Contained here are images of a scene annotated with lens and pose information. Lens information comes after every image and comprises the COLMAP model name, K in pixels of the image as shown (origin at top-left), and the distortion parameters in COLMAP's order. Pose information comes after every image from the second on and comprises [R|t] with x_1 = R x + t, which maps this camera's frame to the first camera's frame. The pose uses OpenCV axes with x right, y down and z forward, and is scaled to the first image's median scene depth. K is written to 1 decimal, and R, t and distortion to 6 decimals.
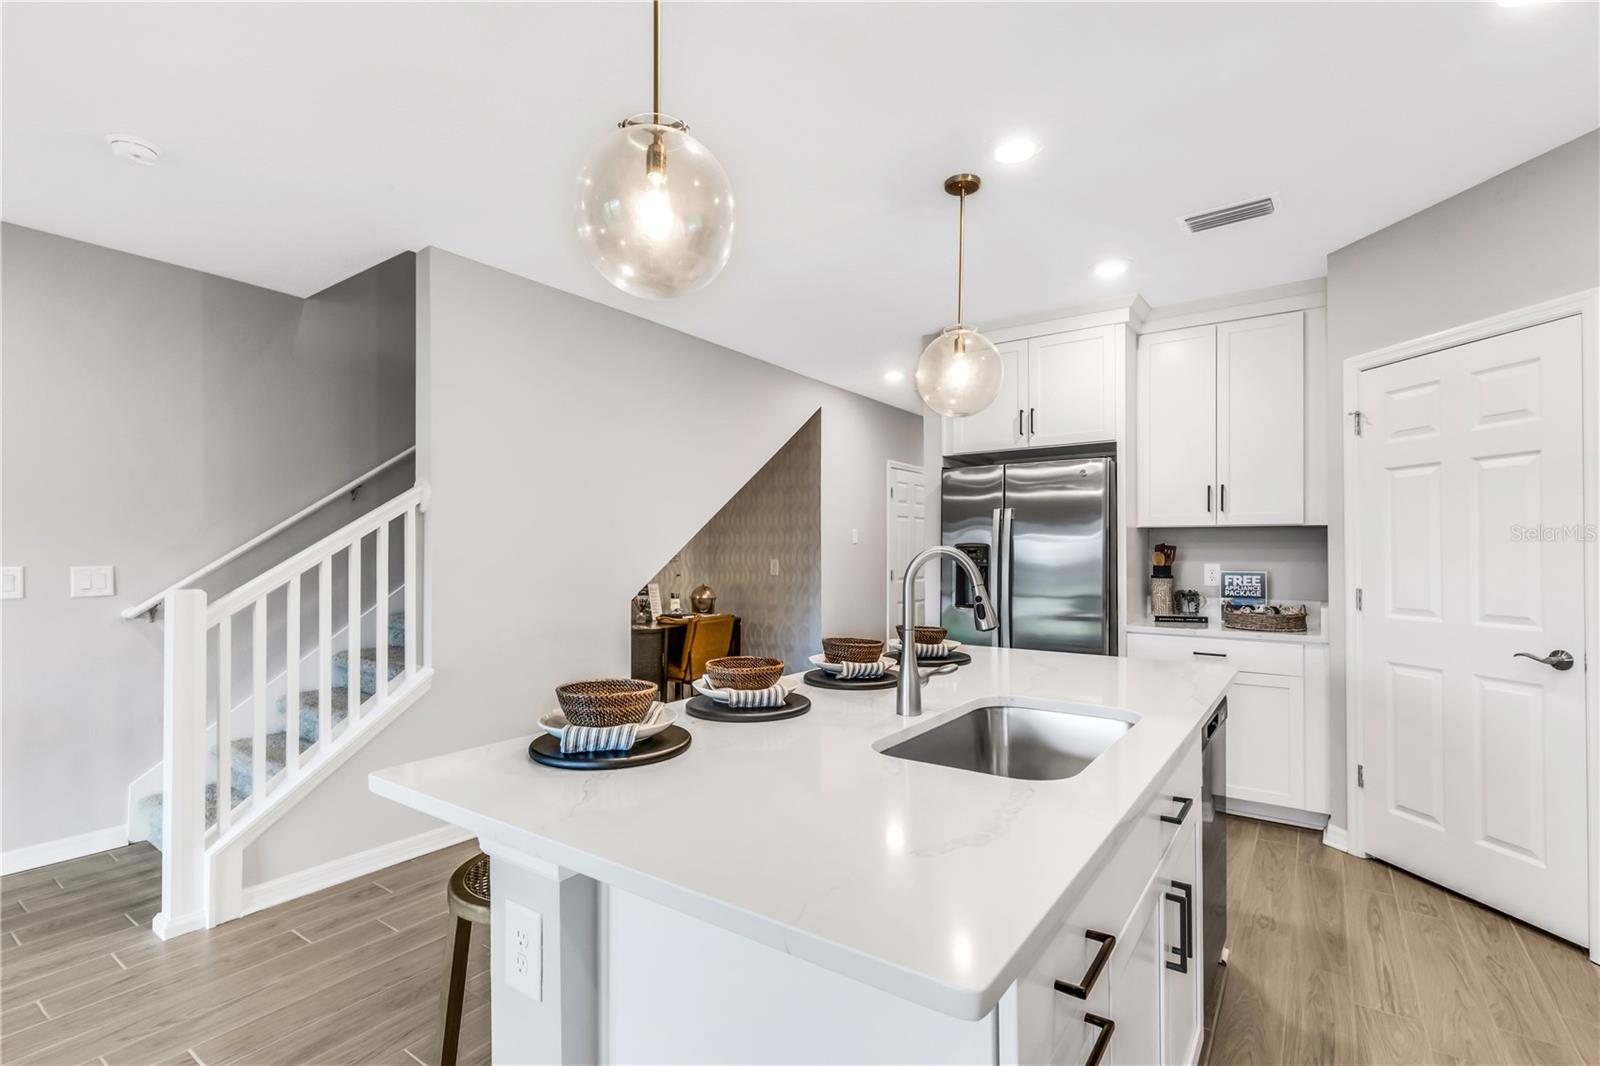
lens RADIAL K [[729.1, 0, 789.5], [0, 729.1, 557.2], [0, 0, 1]] dist [0.010273, 0.000264]
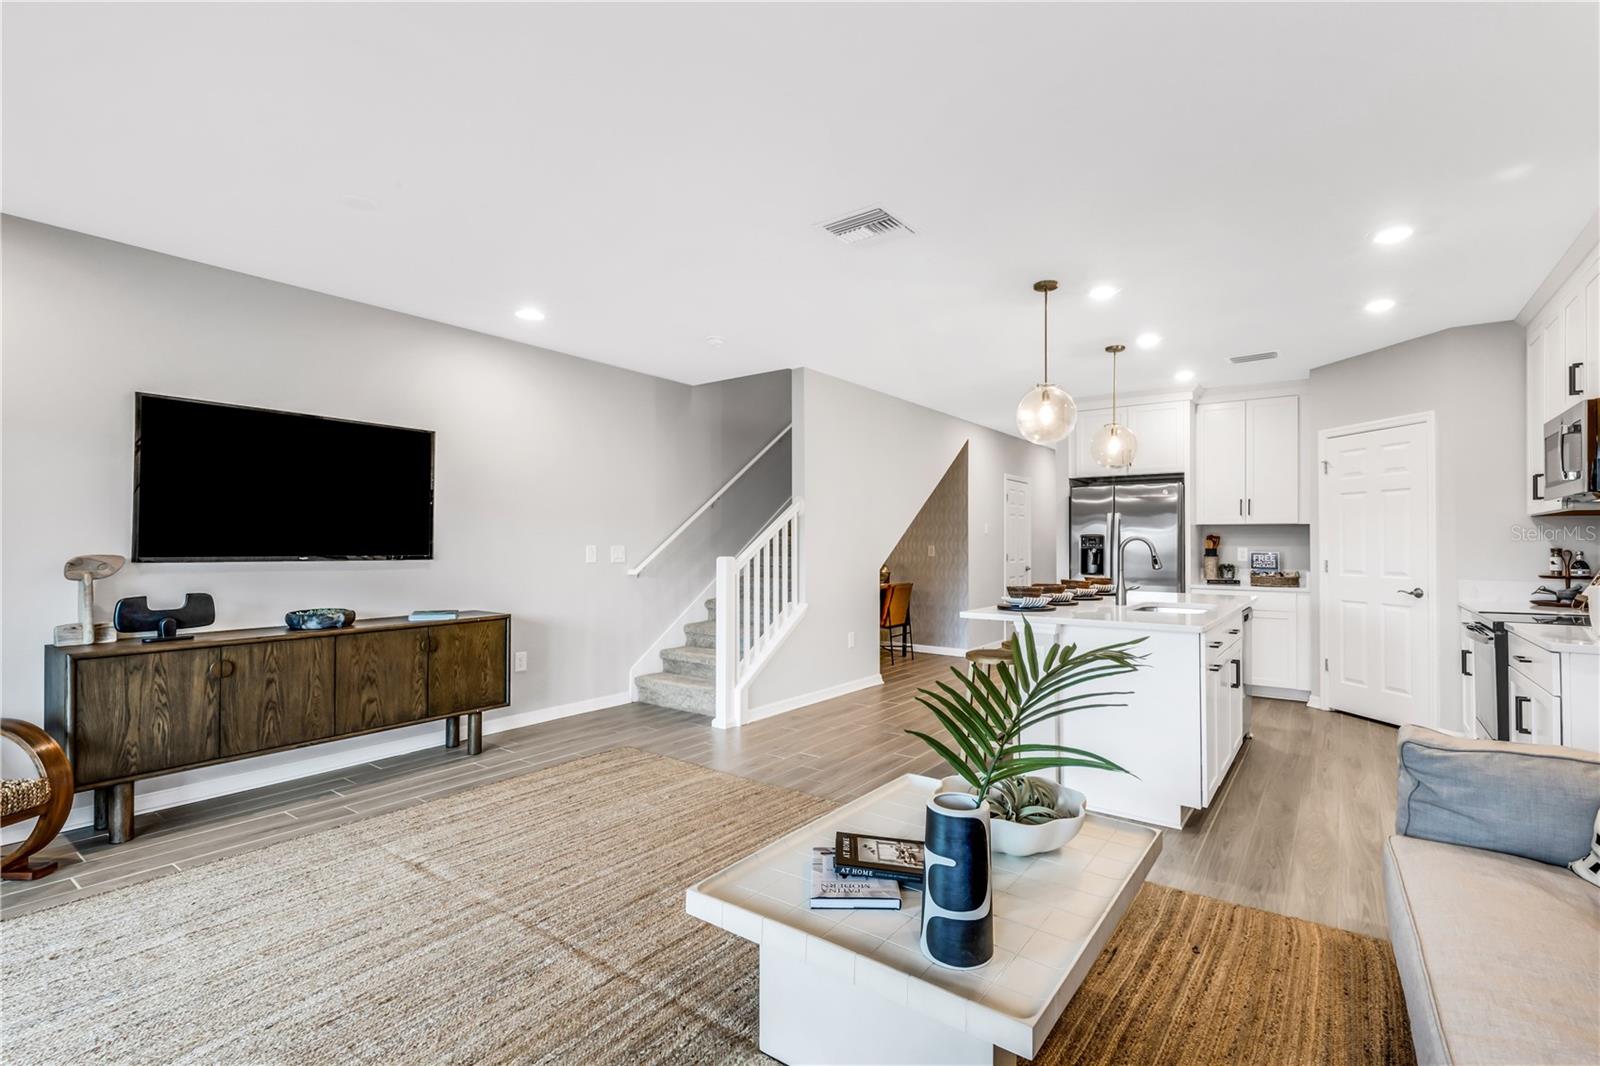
lens RADIAL K [[729.1, 0, 807.6], [0, 729.1, 547.5], [0, 0, 1]] dist [0.010273, 0.000264]
pose [[0.999986, 0.002013, -0.004964, -0.392383], [-0.002010, 0.999998, 0.000576, 0.010912], [0.004965, -0.000566, 0.999988, -0.648925]]
